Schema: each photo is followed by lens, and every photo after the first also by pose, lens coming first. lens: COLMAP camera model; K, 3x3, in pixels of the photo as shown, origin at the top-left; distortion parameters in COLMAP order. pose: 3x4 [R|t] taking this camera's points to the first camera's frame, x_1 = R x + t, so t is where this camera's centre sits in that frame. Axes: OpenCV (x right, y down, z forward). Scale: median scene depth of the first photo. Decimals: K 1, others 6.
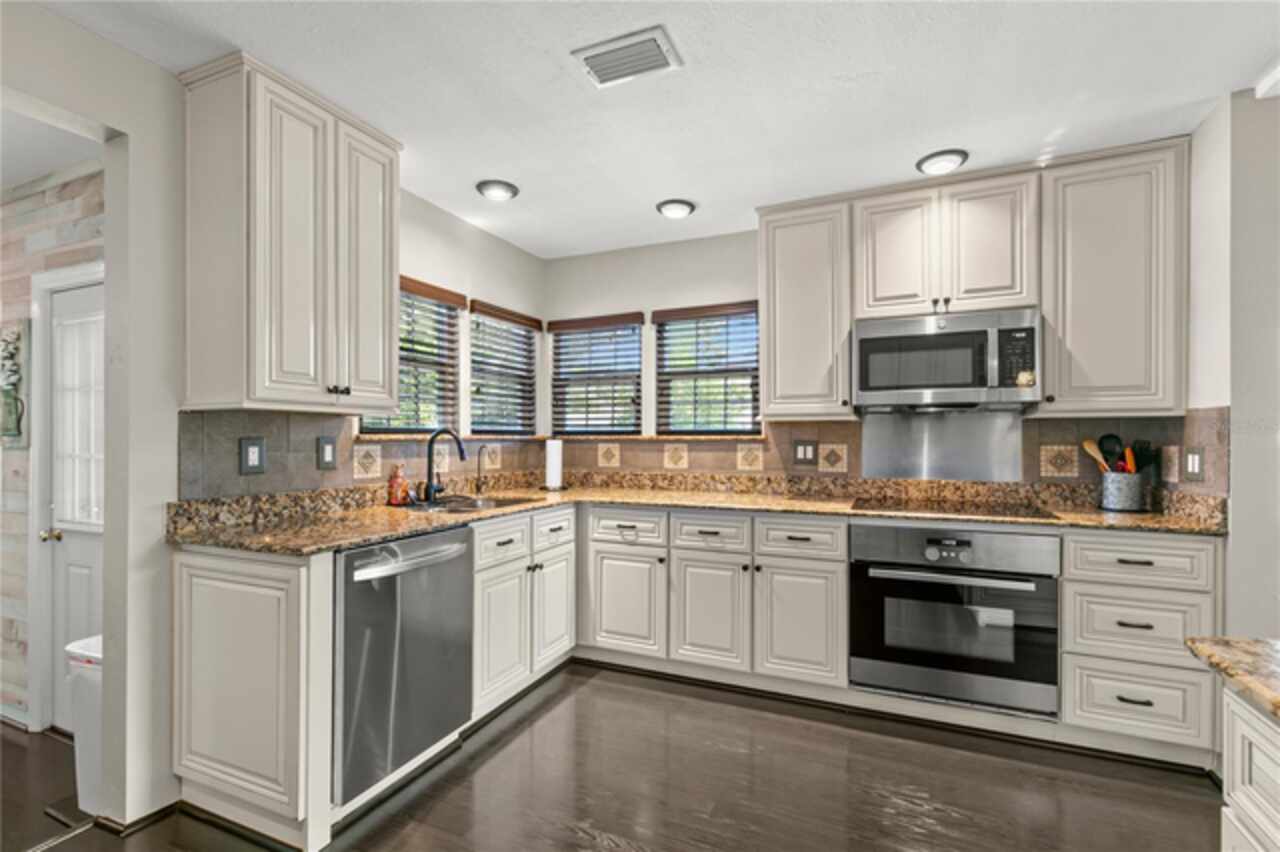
lens RADIAL K [[584.1, 0, 639.2], [0, 584.1, 435.8], [0, 0, 1]] dist [0.001020, -0.000902]
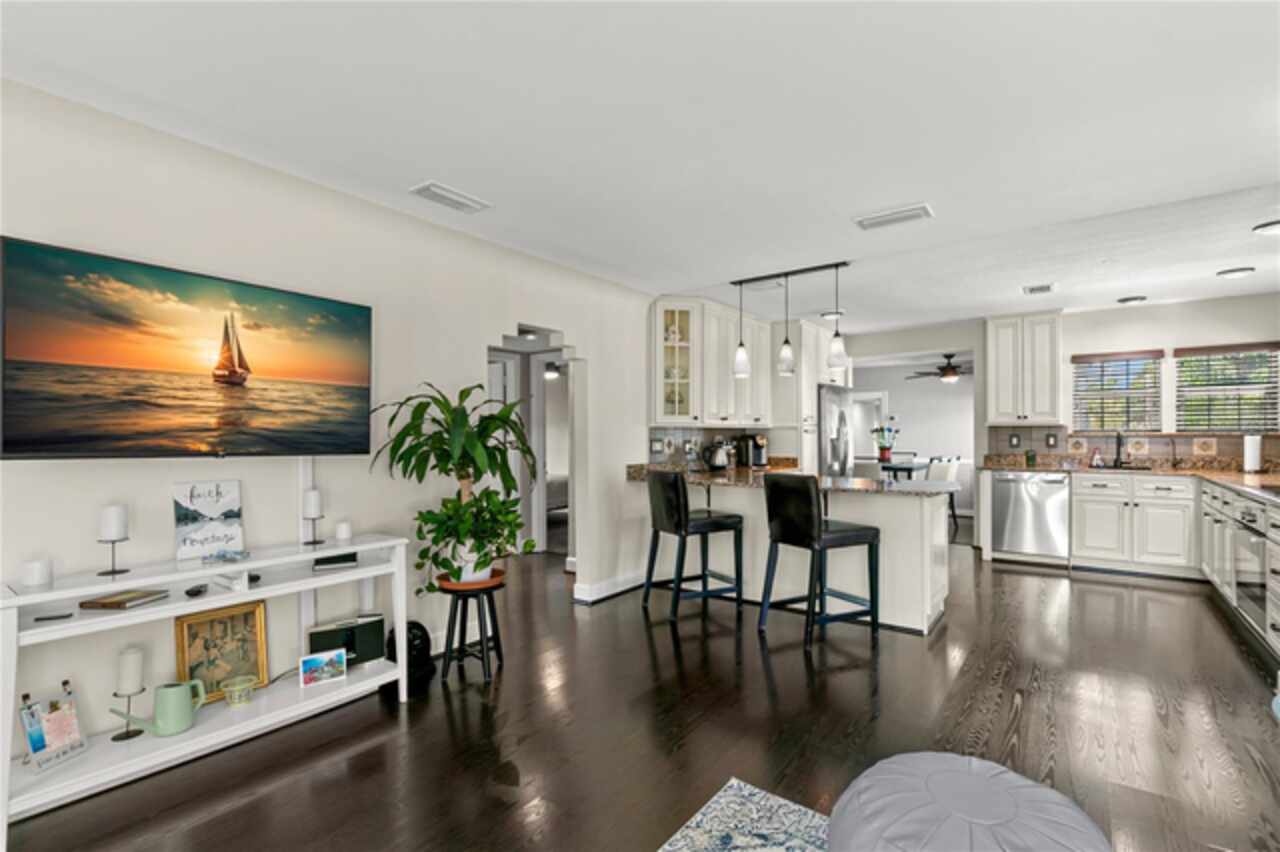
lens RADIAL K [[595.1, 0, 640.0], [0, 595.1, 426.0], [0, 0, 1]] dist [0.000838, -0.000193]
pose [[-0.214626, -0.016089, -0.976564, 1.818726], [0.004308, 0.999839, -0.017419, 0.002821], [0.976687, -0.007946, -0.214523, -0.105377]]
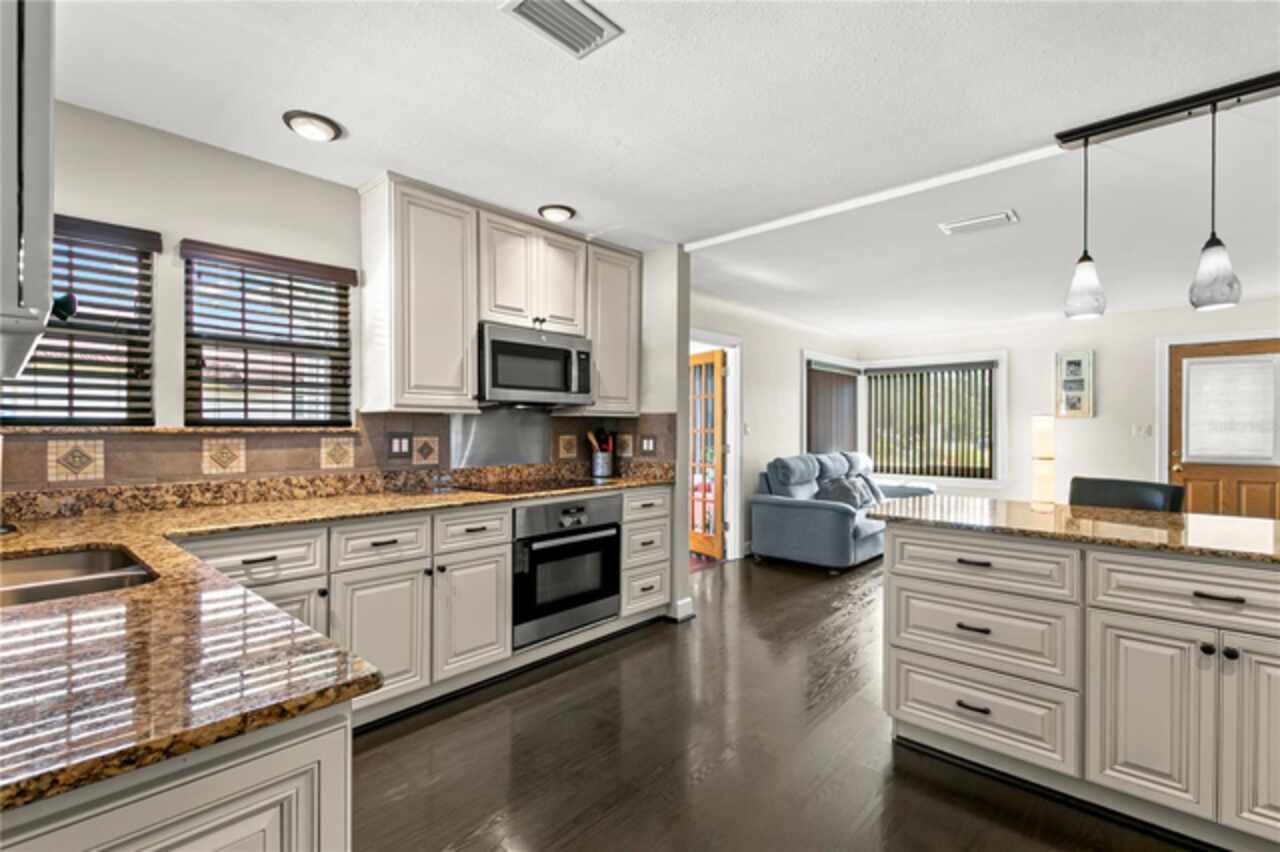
lens RADIAL K [[583.5, 0, 636.8], [0, 583.5, 430.0], [0, 0, 1]] dist [0.001568, -0.000505]
pose [[0.315703, -0.001172, 0.948857, -0.535775], [-0.003598, 0.999991, 0.002432, -0.000447], [-0.948851, -0.004182, 0.315695, 0.368774]]
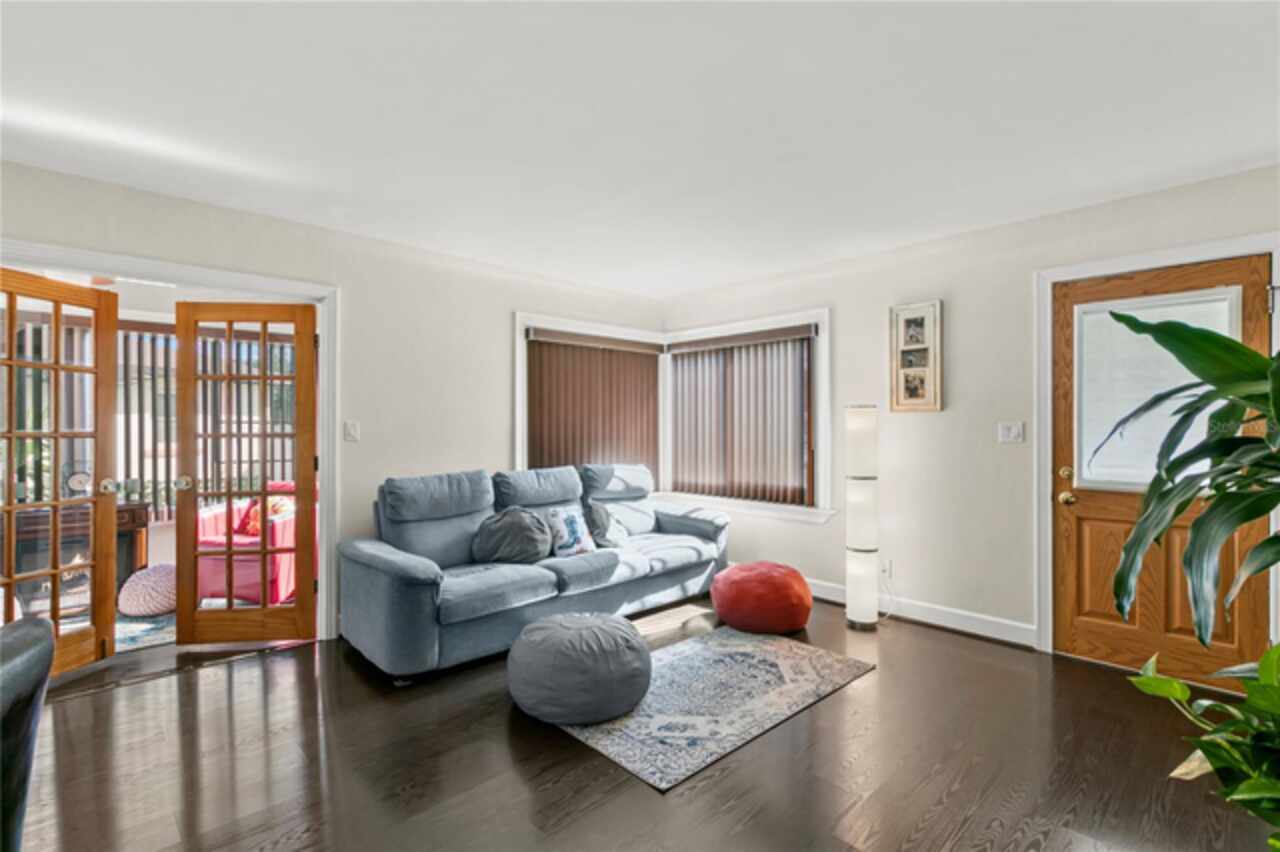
lens RADIAL K [[584.1, 0, 639.2], [0, 584.1, 435.8], [0, 0, 1]] dist [0.001020, -0.000902]
pose [[0.386613, -0.012284, 0.922160, 0.502102], [0.000060, 0.999912, 0.013295, -0.007787], [-0.922242, -0.005085, 0.386580, -0.378910]]
